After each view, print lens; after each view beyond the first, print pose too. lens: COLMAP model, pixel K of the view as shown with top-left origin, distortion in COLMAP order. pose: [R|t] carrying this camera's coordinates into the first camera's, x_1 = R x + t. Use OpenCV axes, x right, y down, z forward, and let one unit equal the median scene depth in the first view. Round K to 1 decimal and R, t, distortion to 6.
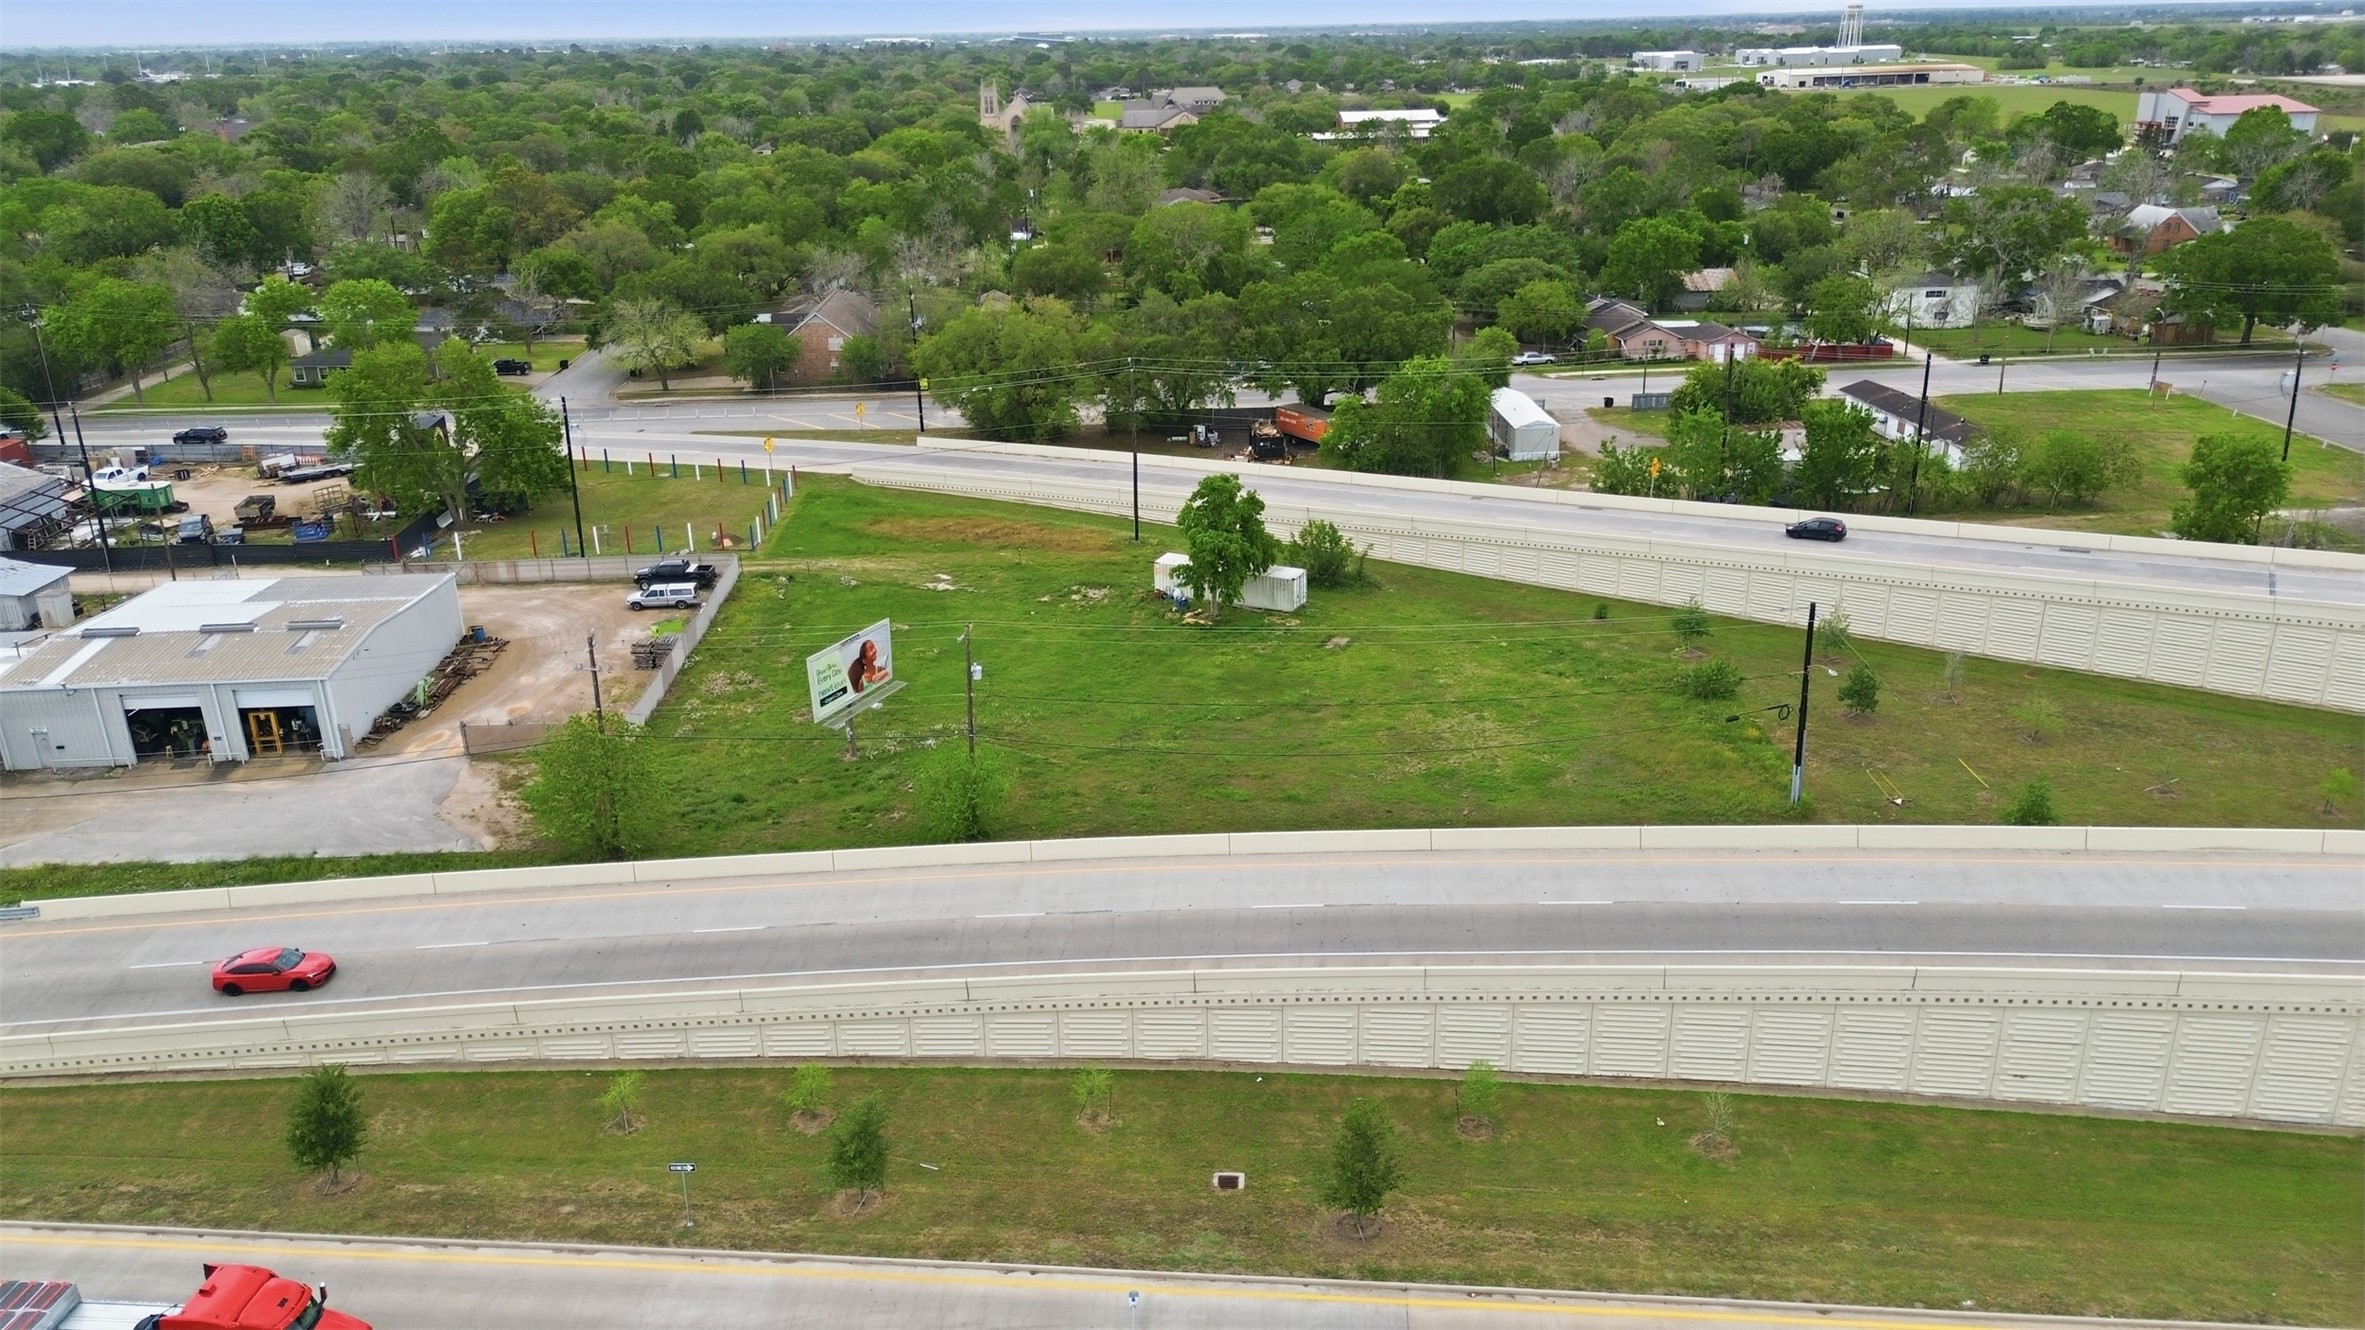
lens RADIAL K [[1672.3, 0, 1180.7], [0, 1672.3, 657.3], [0, 0, 1]] dist [0.070297, -0.068521]
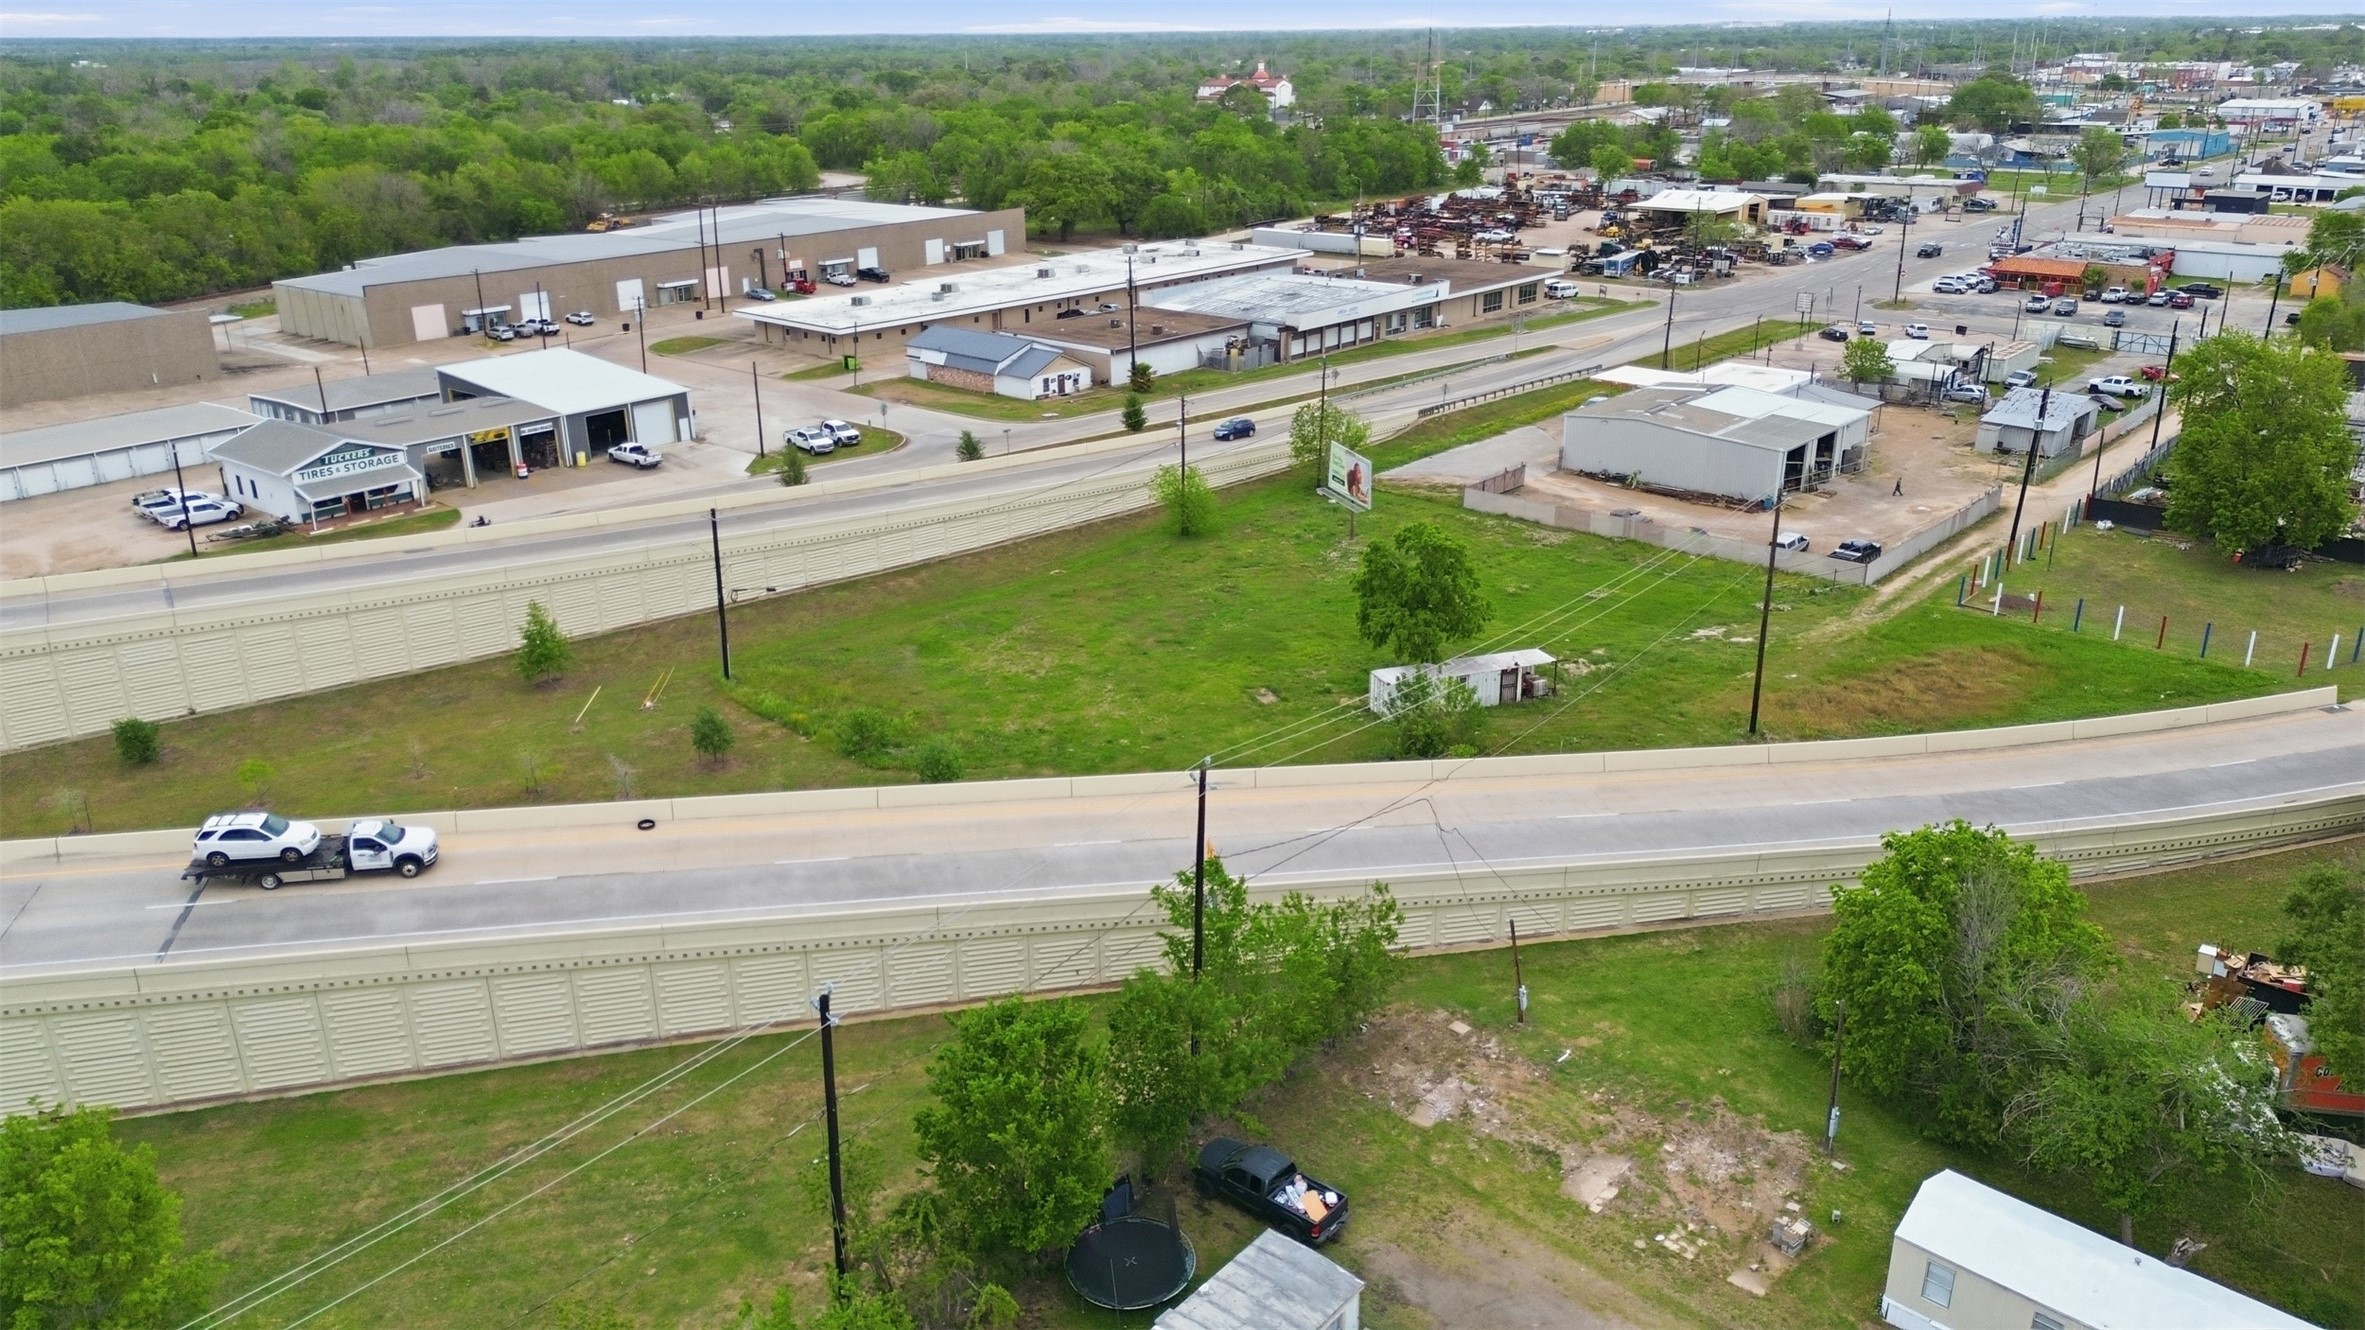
lens RADIAL K [[1672.3, 0, 1180.7], [0, 1672.3, 657.3], [0, 0, 1]] dist [0.070297, -0.068521]
pose [[-0.710076, 0.270701, -0.650010, 0.788711], [-0.225927, 0.786744, 0.574448, -0.595073], [0.666895, 0.554757, -0.497489, 1.564842]]
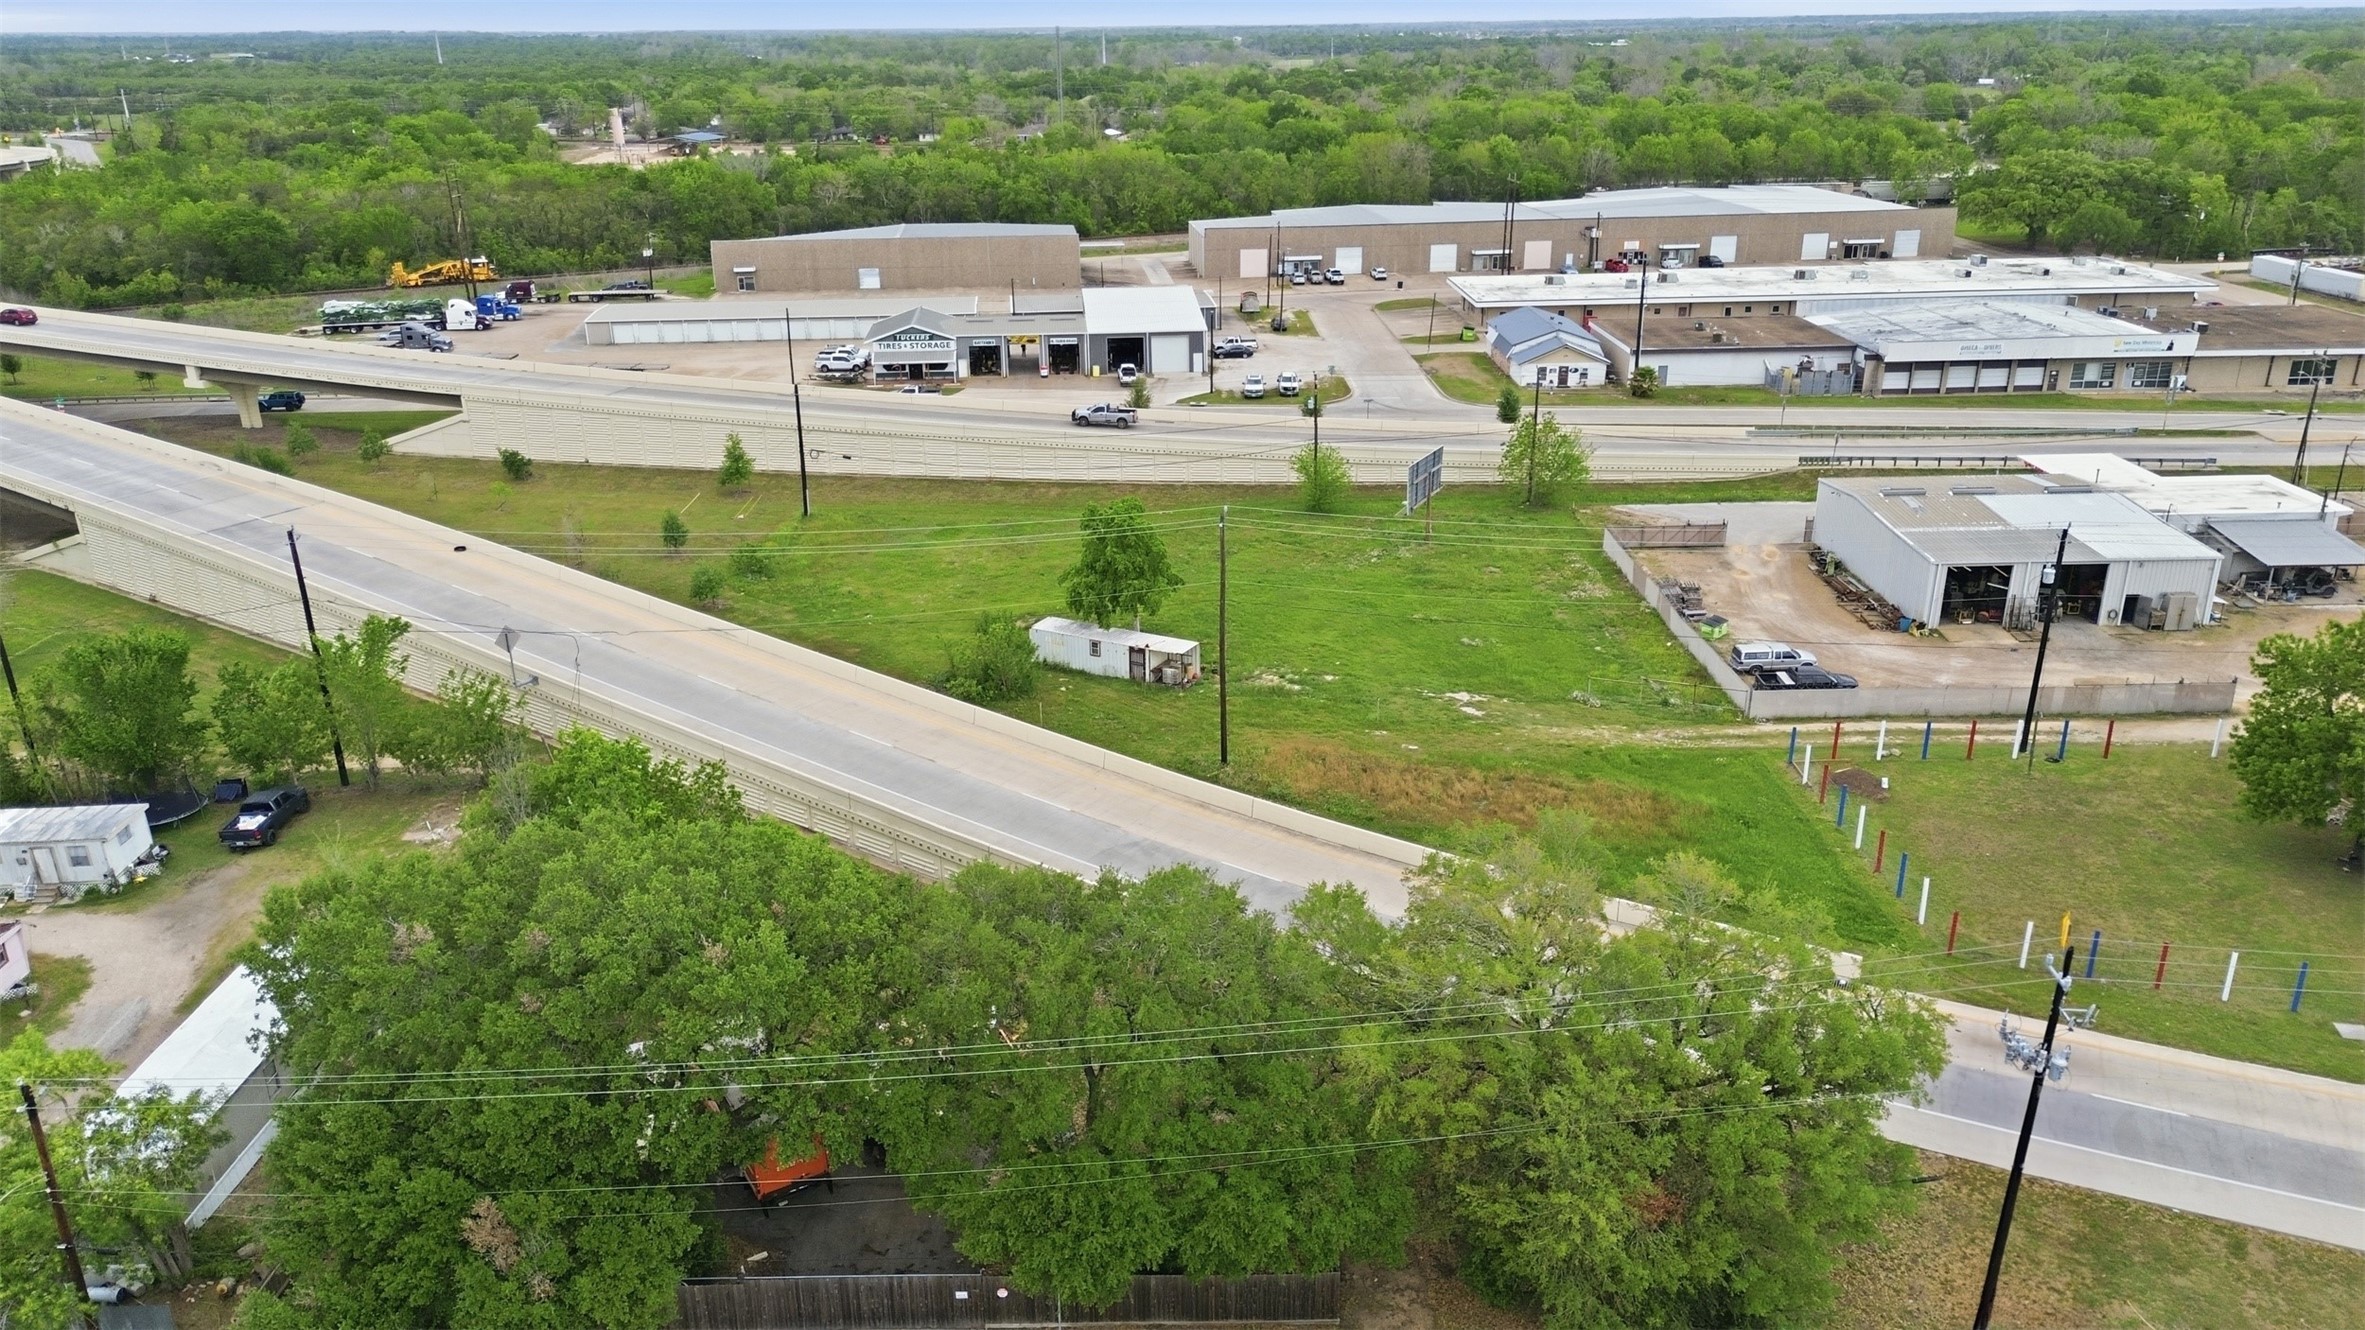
lens RADIAL K [[1672.3, 0, 1180.7], [0, 1672.3, 657.3], [0, 0, 1]] dist [0.070297, -0.068521]
pose [[-0.998722, 0.014234, 0.048498, -0.057686], [0.042694, 0.751138, 0.658763, -0.734840], [-0.027052, 0.659991, -0.750786, 1.975852]]
